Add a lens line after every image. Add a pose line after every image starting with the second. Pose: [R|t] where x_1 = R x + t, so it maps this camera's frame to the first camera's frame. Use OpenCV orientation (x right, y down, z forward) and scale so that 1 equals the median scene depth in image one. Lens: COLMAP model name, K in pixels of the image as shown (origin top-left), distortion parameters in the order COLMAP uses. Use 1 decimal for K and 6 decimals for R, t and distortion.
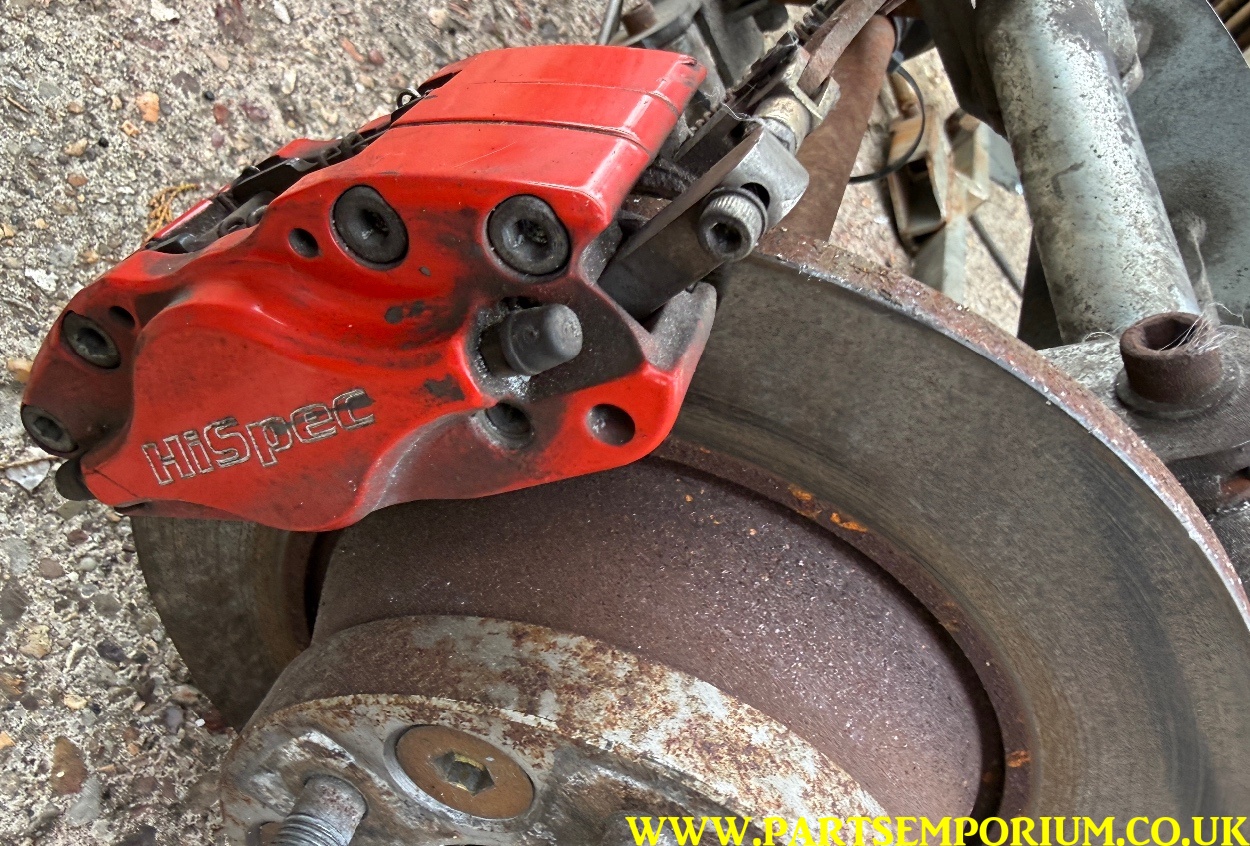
lens RADIAL K [[1007.3, 0, 632.5], [0, 1007.3, 425.1], [0, 0, 1]] dist [-0.001807, 0.055999]
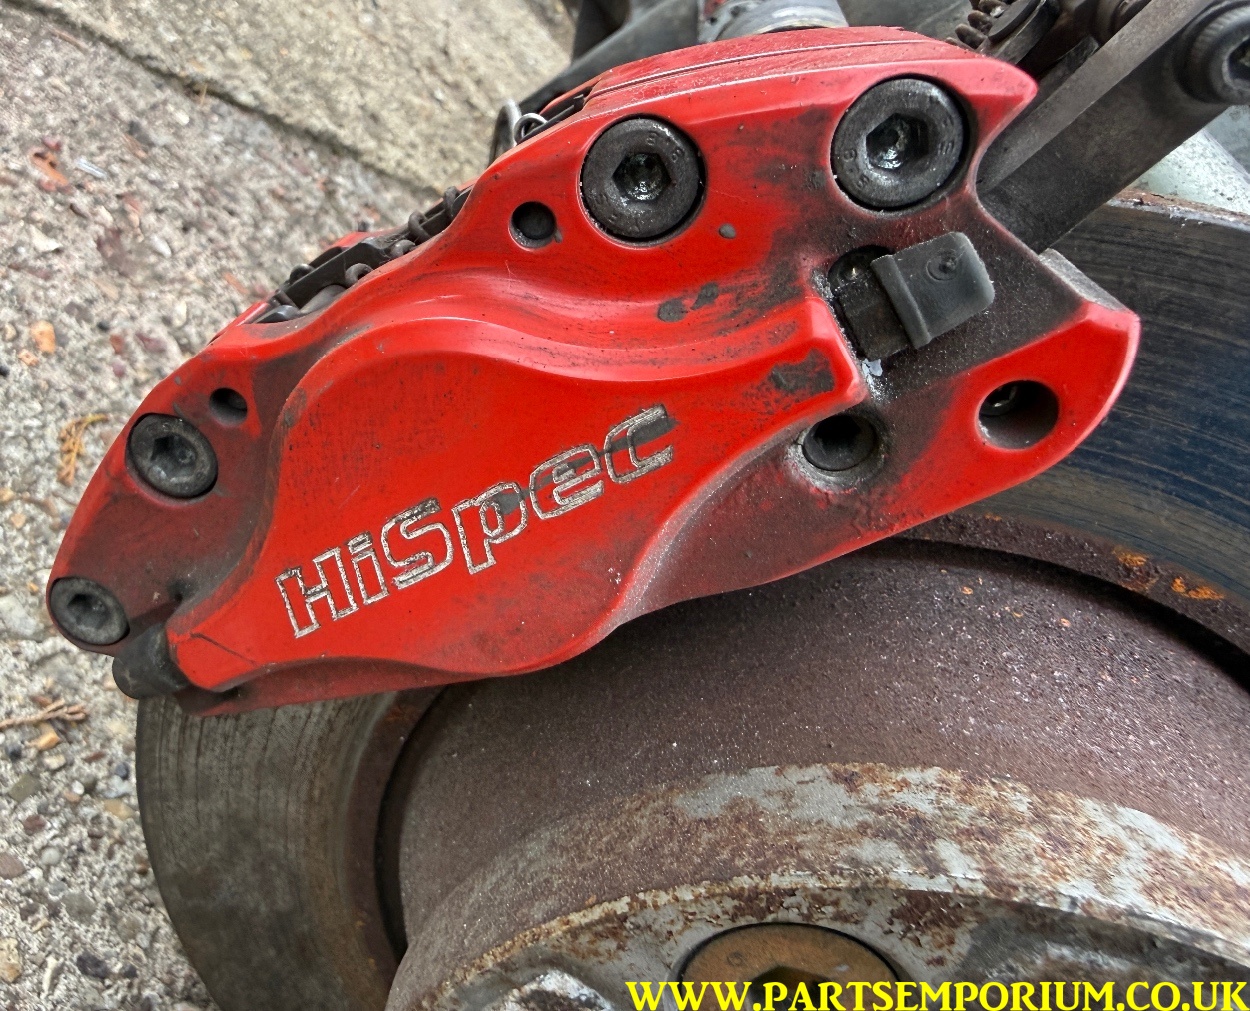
lens RADIAL K [[1124.5, 0, 631.9], [0, 1124.5, 504.8], [0, 0, 1]] dist [0.052401, -0.062451]
pose [[0.990927, -0.123860, 0.052183, -0.117206], [0.129591, 0.983458, -0.126556, 0.043341], [-0.035645, 0.132170, 0.990586, 0.088301]]
